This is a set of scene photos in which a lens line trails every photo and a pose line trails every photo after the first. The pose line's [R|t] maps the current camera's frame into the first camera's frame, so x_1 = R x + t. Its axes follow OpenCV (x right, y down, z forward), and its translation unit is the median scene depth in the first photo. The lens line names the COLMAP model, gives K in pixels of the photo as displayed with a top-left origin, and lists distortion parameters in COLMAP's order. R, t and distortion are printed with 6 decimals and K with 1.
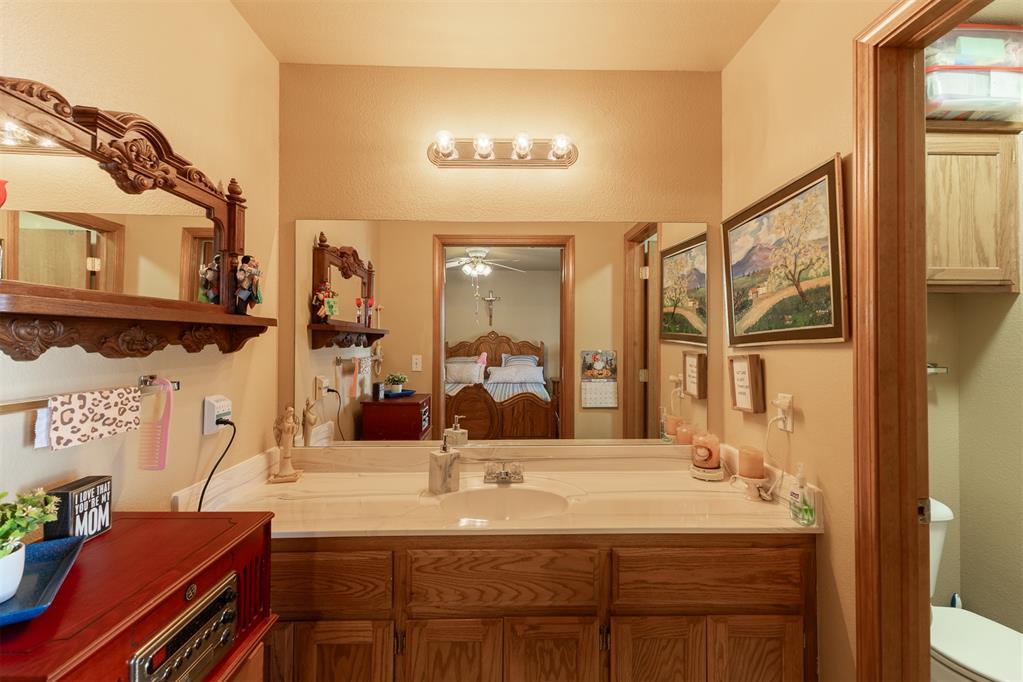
lens RADIAL K [[444.6, 0, 513.4], [0, 444.6, 337.0], [0, 0, 1]] dist [0.002070, -0.000454]
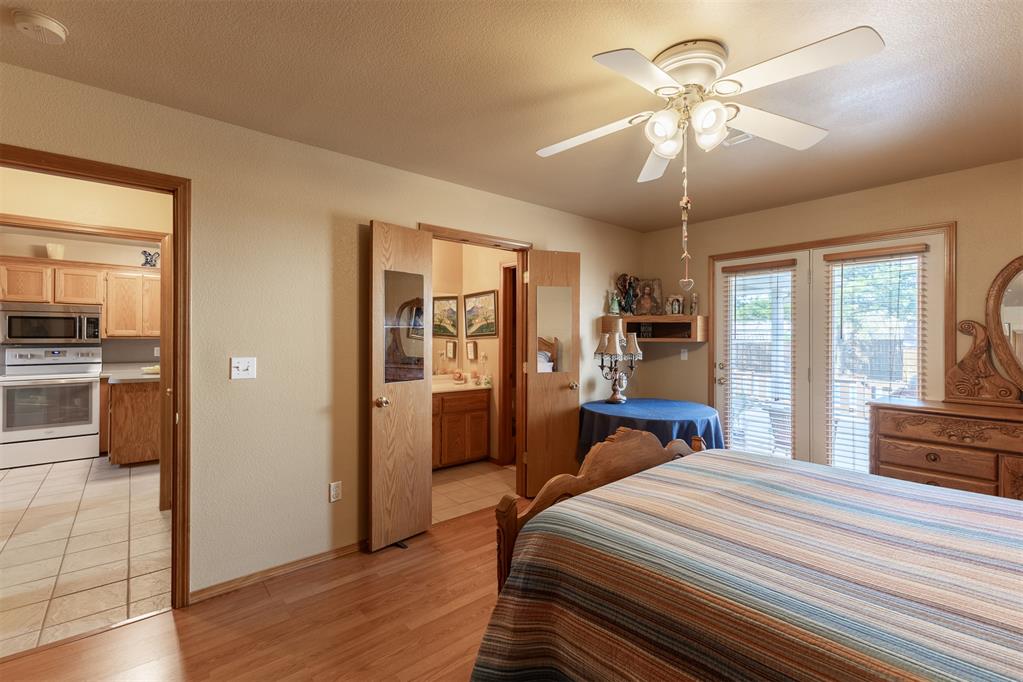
lens RADIAL K [[452.2, 0, 510.1], [0, 452.2, 337.1], [0, 0, 1]] dist [0.013997, -0.000589]
pose [[0.788309, 0.003184, 0.615271, -2.062229], [-0.009551, 0.999929, 0.007062, -0.022501], [-0.615205, -0.011444, 0.788284, -2.821398]]
